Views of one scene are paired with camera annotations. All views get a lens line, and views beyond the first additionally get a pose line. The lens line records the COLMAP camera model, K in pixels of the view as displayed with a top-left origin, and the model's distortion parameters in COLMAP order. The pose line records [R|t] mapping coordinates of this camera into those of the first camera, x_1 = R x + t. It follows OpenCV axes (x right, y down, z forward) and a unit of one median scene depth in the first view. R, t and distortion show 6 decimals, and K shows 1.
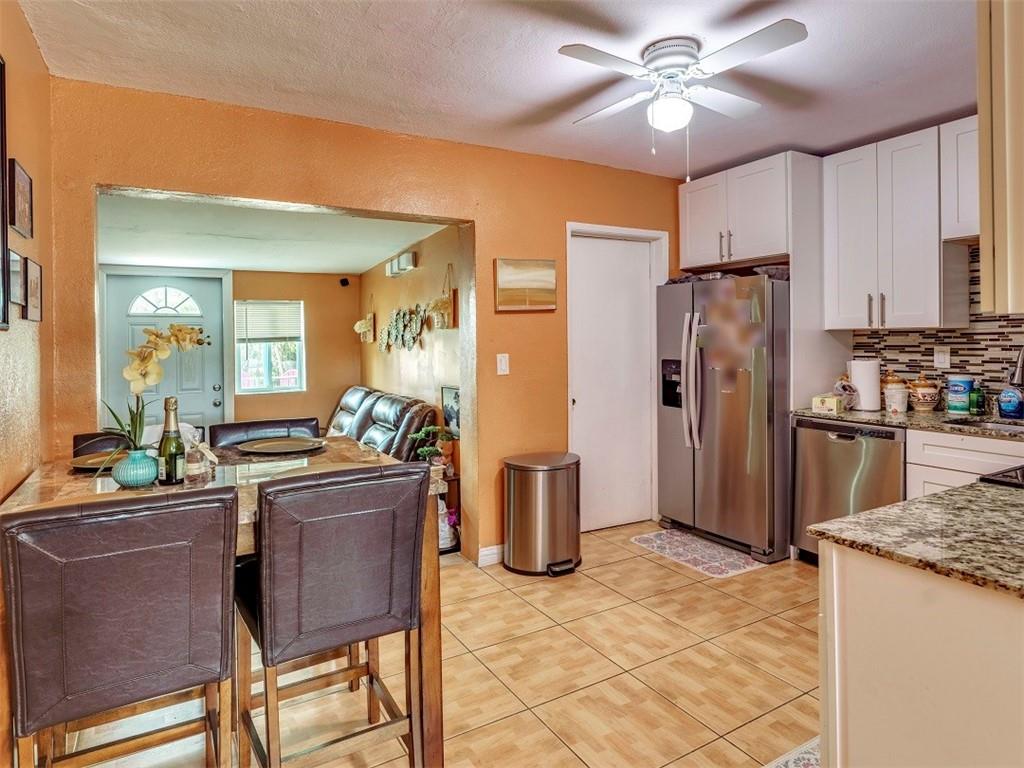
lens RADIAL K [[590.5, 0, 510.5], [0, 590.5, 340.1], [0, 0, 1]] dist [-0.000656, -0.000871]
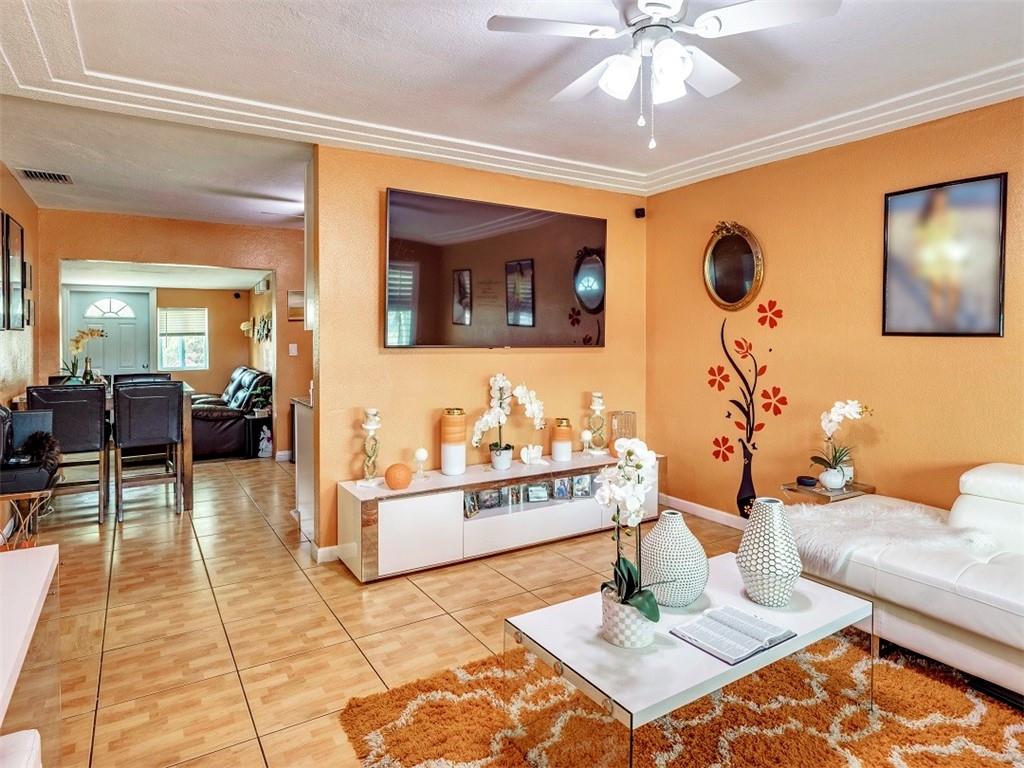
lens RADIAL K [[590.5, 0, 510.5], [0, 590.5, 340.1], [0, 0, 1]] dist [-0.000656, -0.000871]
pose [[0.999483, 0.010279, 0.030458, 0.392791], [-0.010471, 0.999926, 0.006159, -0.004044], [-0.030392, -0.006475, 0.999517, -0.538394]]
